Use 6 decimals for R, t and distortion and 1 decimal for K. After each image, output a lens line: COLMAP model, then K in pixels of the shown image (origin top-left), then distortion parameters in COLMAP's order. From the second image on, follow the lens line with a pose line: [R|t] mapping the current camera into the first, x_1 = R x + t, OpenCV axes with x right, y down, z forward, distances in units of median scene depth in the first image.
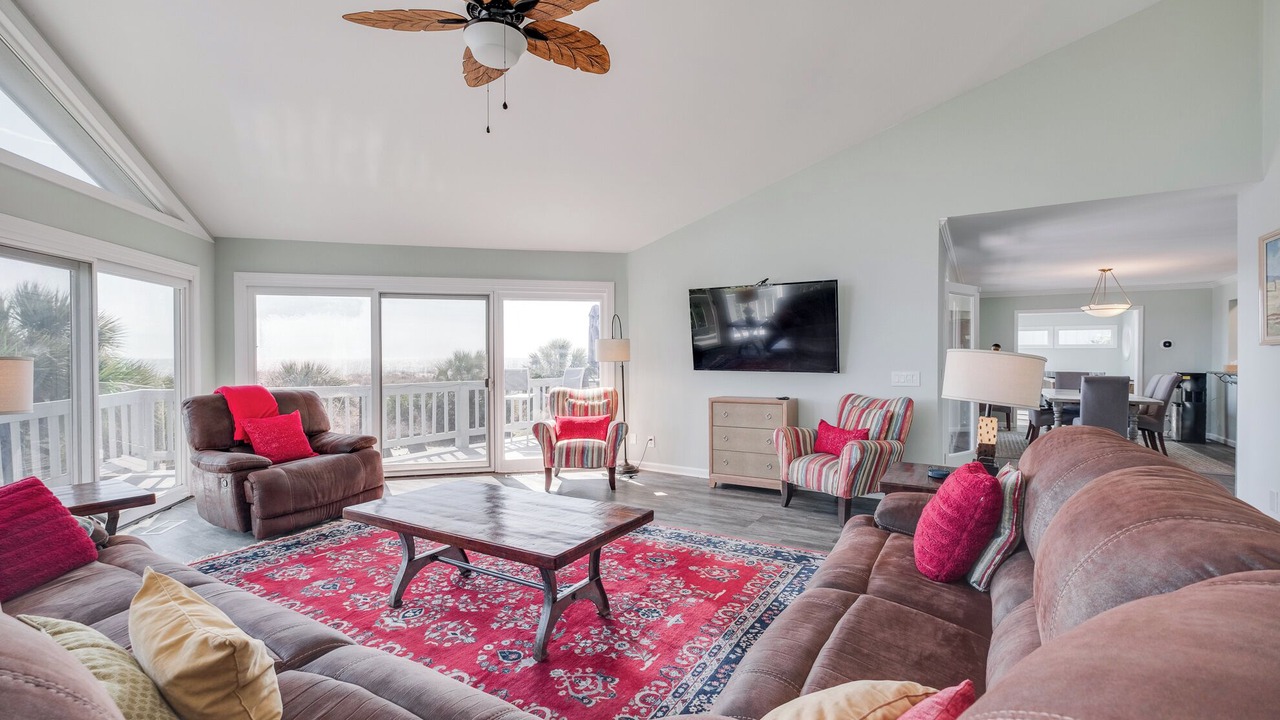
lens RADIAL K [[551.9, 0, 637.4], [0, 551.9, 362.9], [0, 0, 1]] dist [-0.002128, -0.000783]
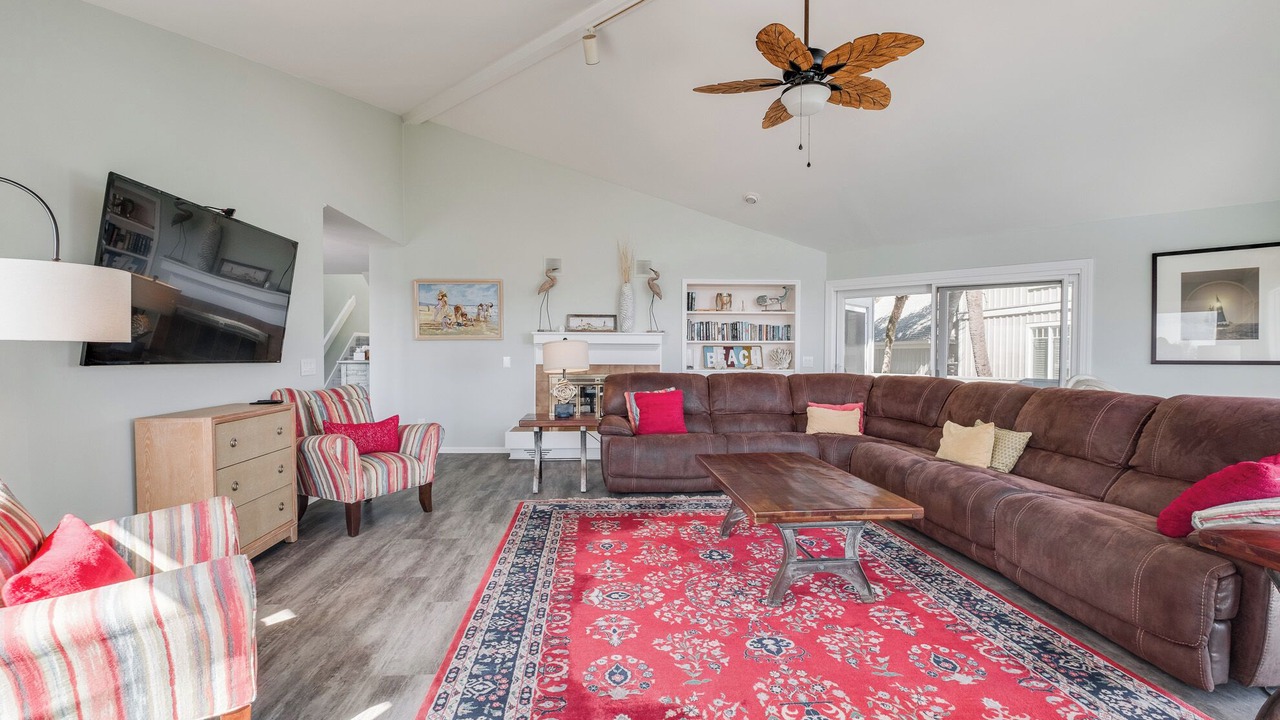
lens RADIAL K [[551.9, 0, 637.4], [0, 551.9, 362.9], [0, 0, 1]] dist [-0.002128, -0.000783]
pose [[-0.585299, -0.012817, 0.810717, -0.883159], [0.005934, 0.999781, 0.020090, 0.010112], [-0.810796, 0.016570, -0.585094, 1.701603]]
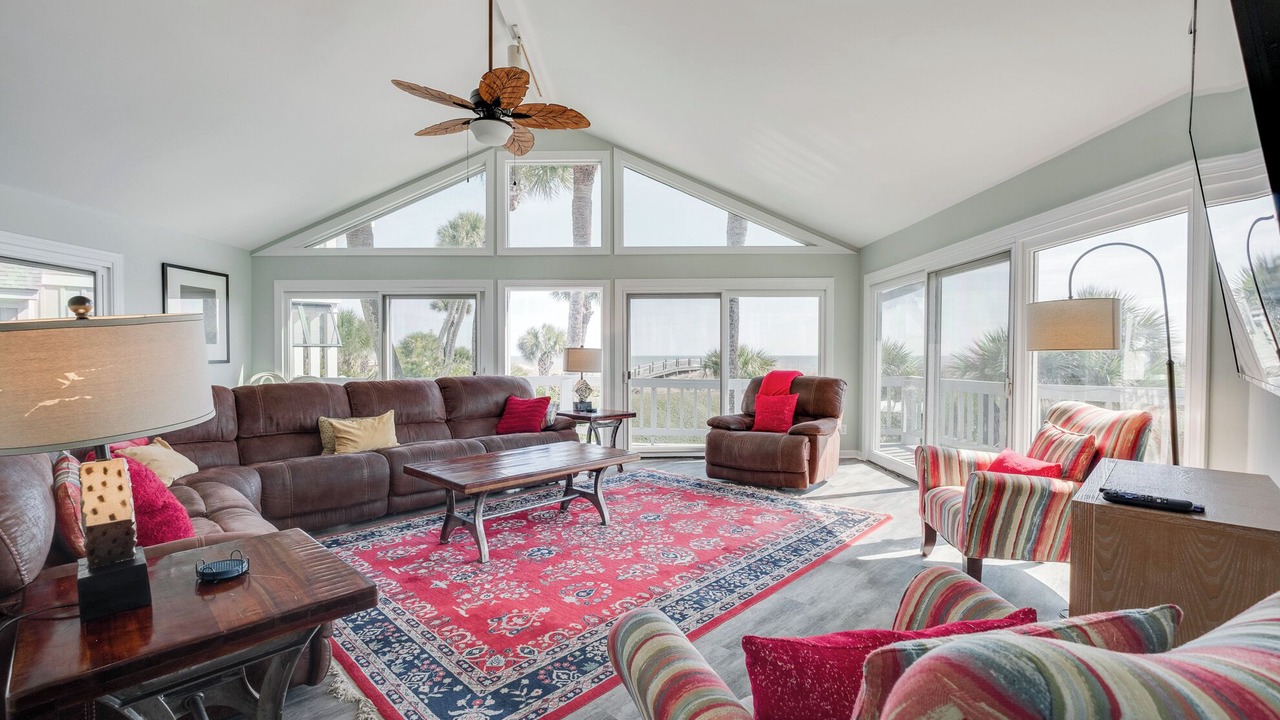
lens RADIAL K [[551.9, 0, 637.4], [0, 551.9, 362.9], [0, 0, 1]] dist [-0.002128, -0.000783]
pose [[-0.221031, 0.015338, -0.975146, 0.890733], [-0.007816, 0.999816, 0.017497, 0.006355], [0.975236, 0.011489, -0.220870, 1.390477]]
